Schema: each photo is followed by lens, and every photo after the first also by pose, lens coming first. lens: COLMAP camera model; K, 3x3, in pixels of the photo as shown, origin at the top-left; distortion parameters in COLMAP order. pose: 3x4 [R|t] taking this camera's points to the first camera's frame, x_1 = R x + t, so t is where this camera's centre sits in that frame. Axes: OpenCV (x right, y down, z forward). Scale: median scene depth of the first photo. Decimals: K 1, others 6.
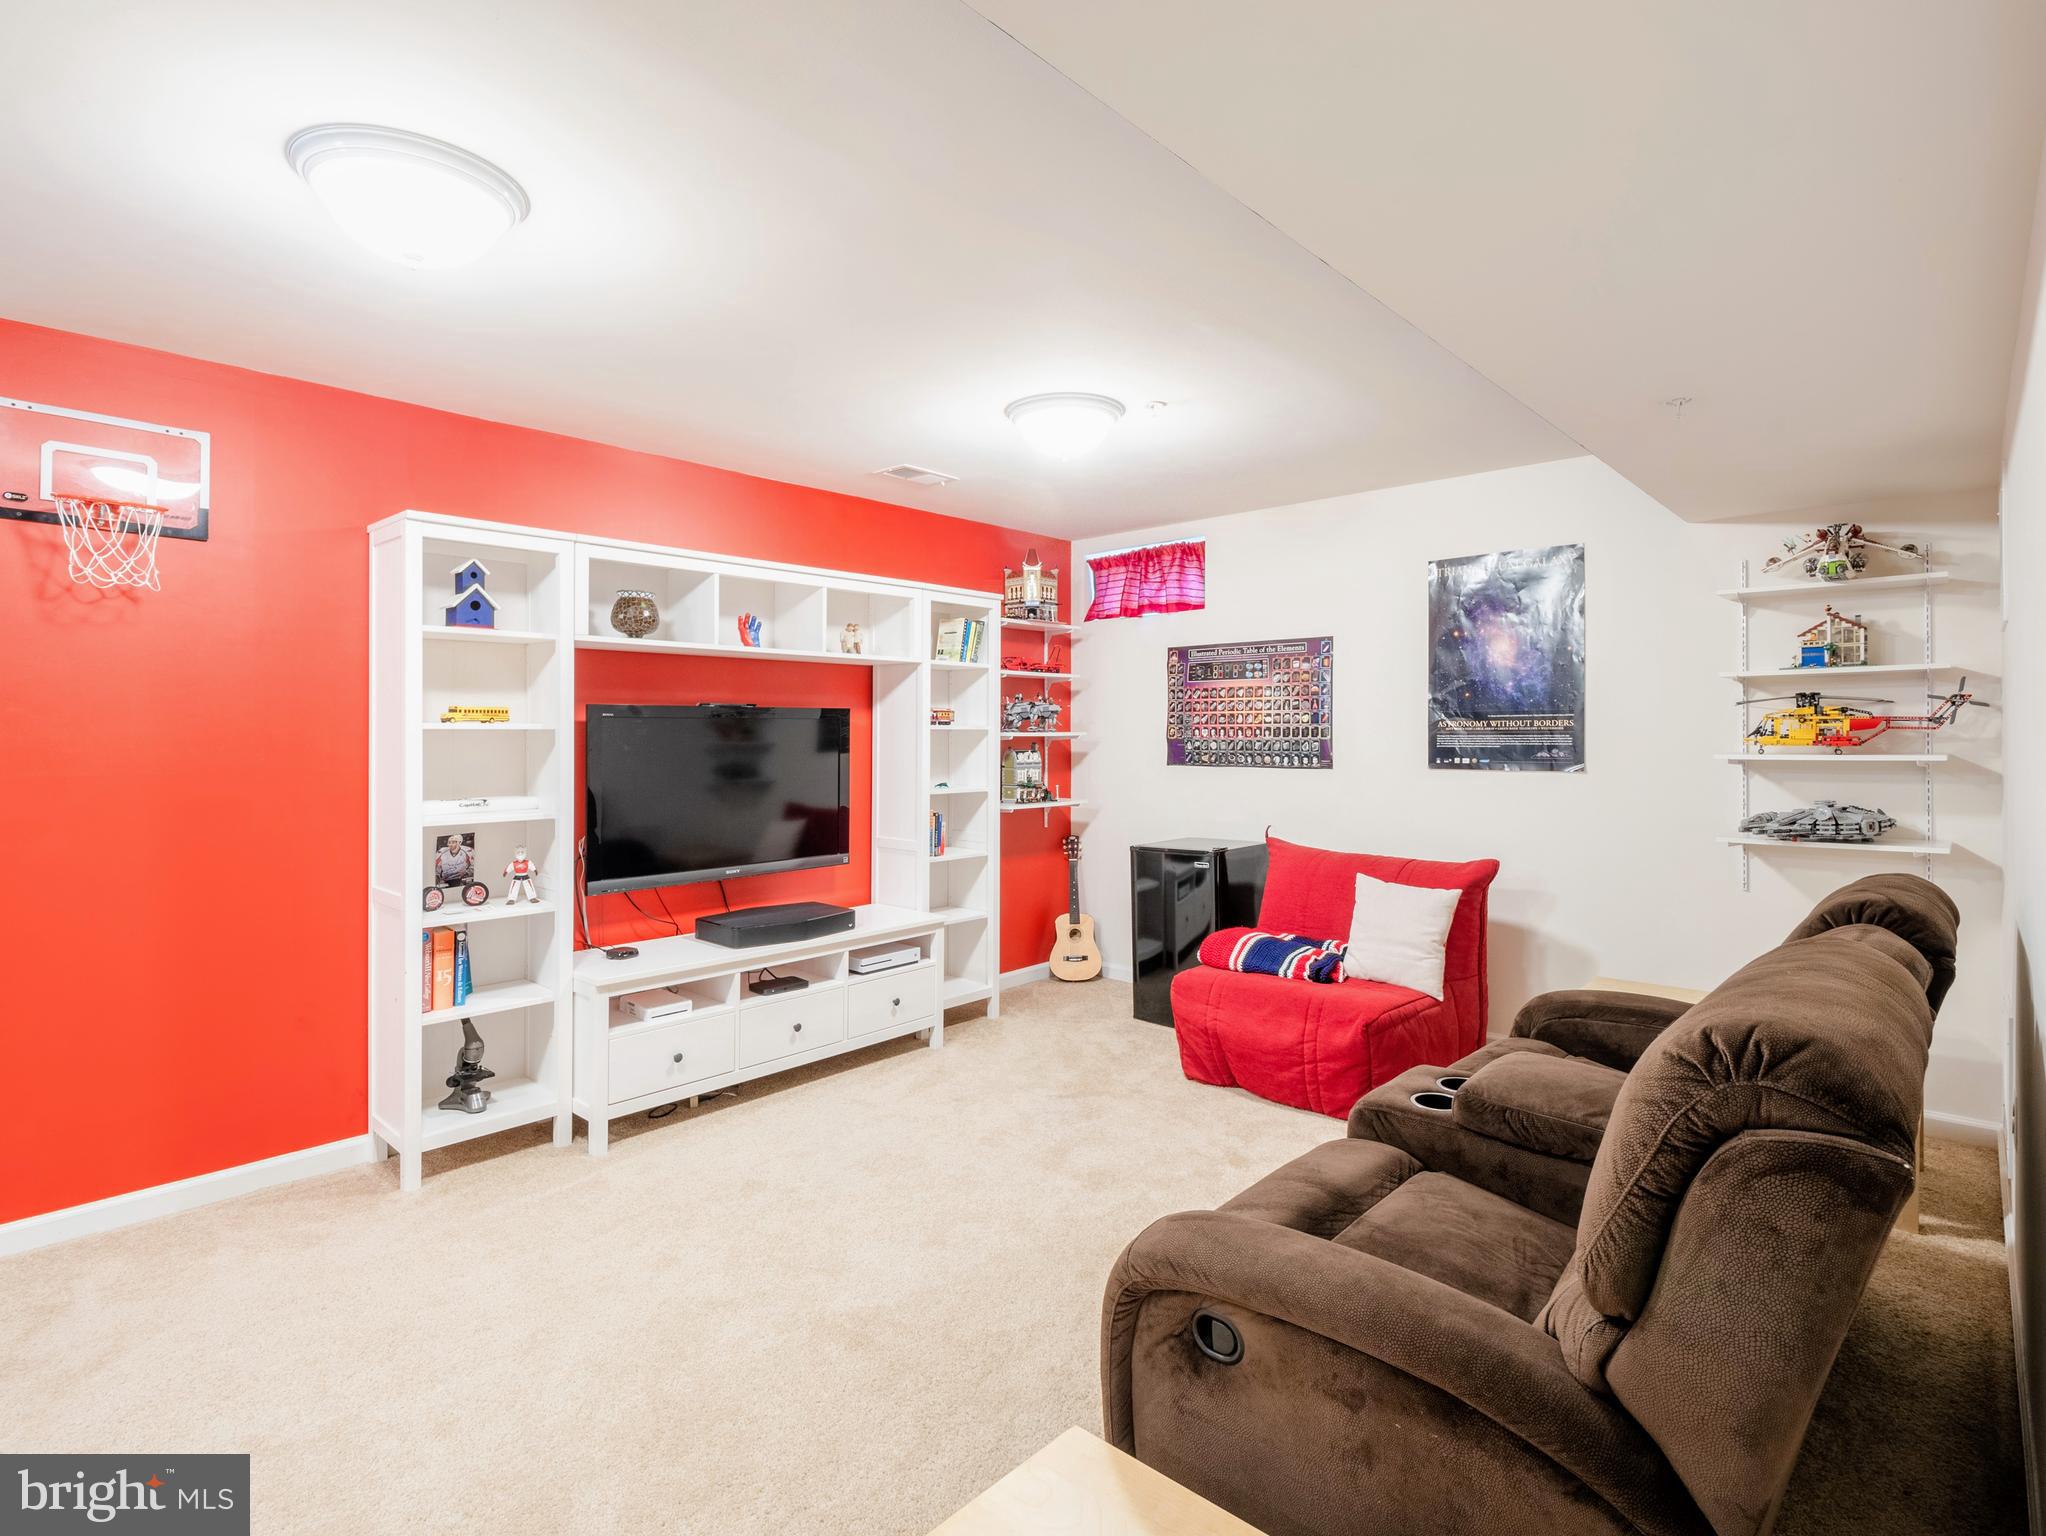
lens RADIAL K [[1014.7, 0, 1026.1], [0, 1014.7, 743.0], [0, 0, 1]] dist [-0.023246, -0.000137]
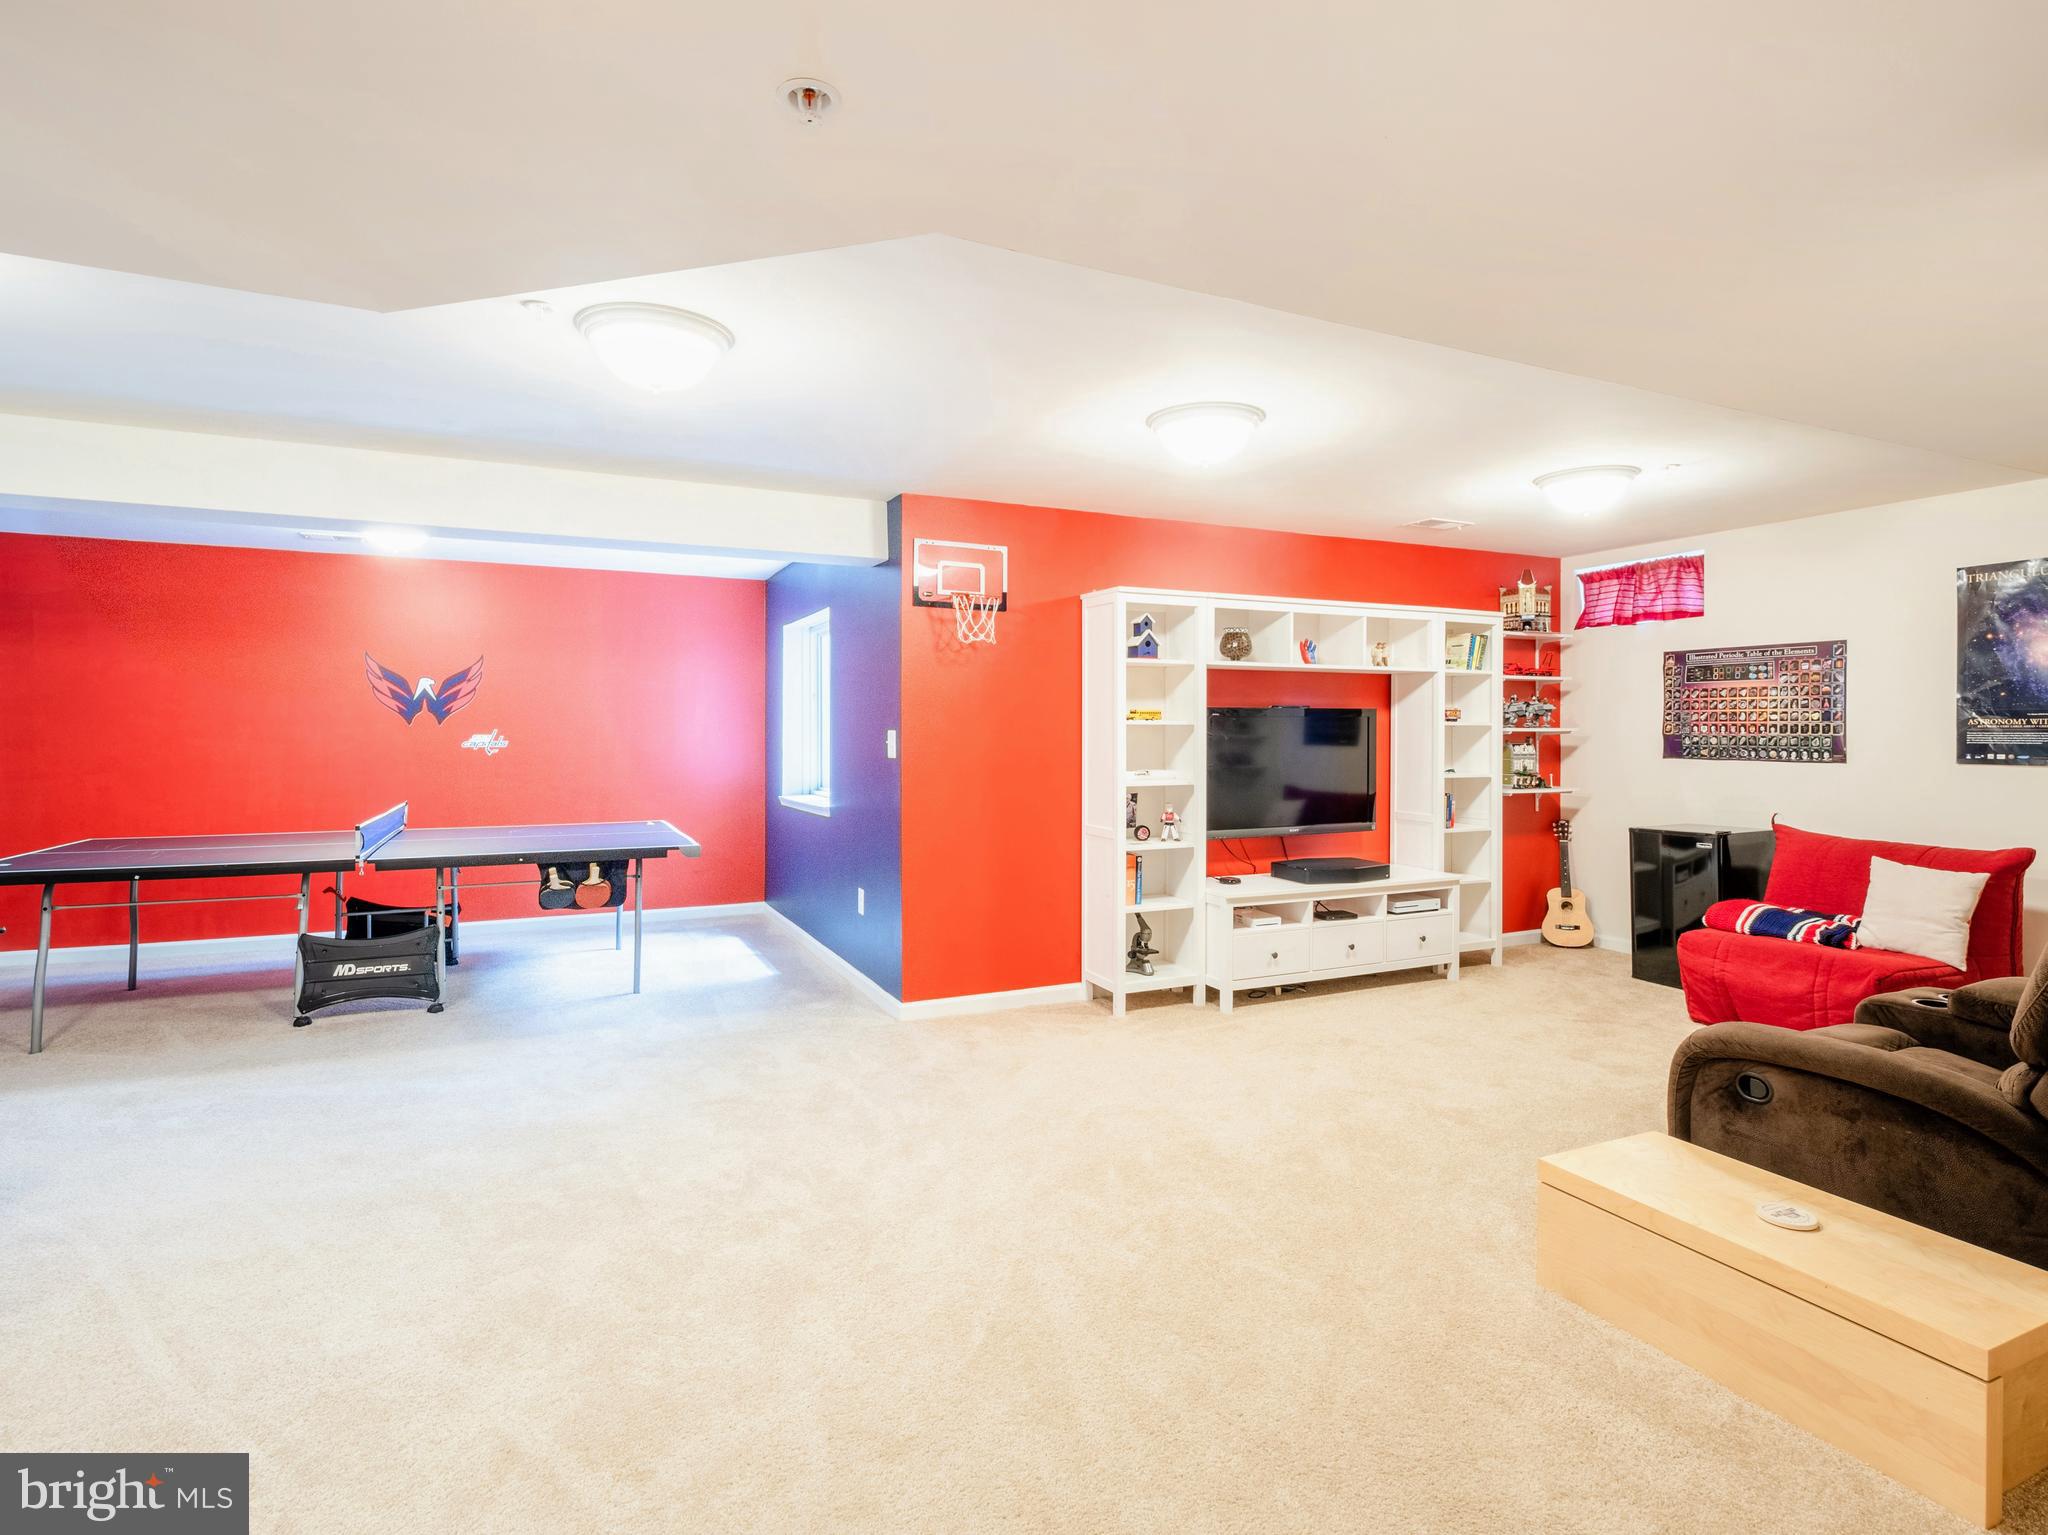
lens RADIAL K [[969.7, 0, 1018.2], [0, 969.7, 727.2], [0, 0, 1]] dist [-0.024427, 0.000201]
pose [[0.910734, 0.003756, -0.412976, -0.088970], [-0.008017, 0.999931, -0.008585, 0.003382], [0.412915, 0.011130, 0.910701, -0.311952]]
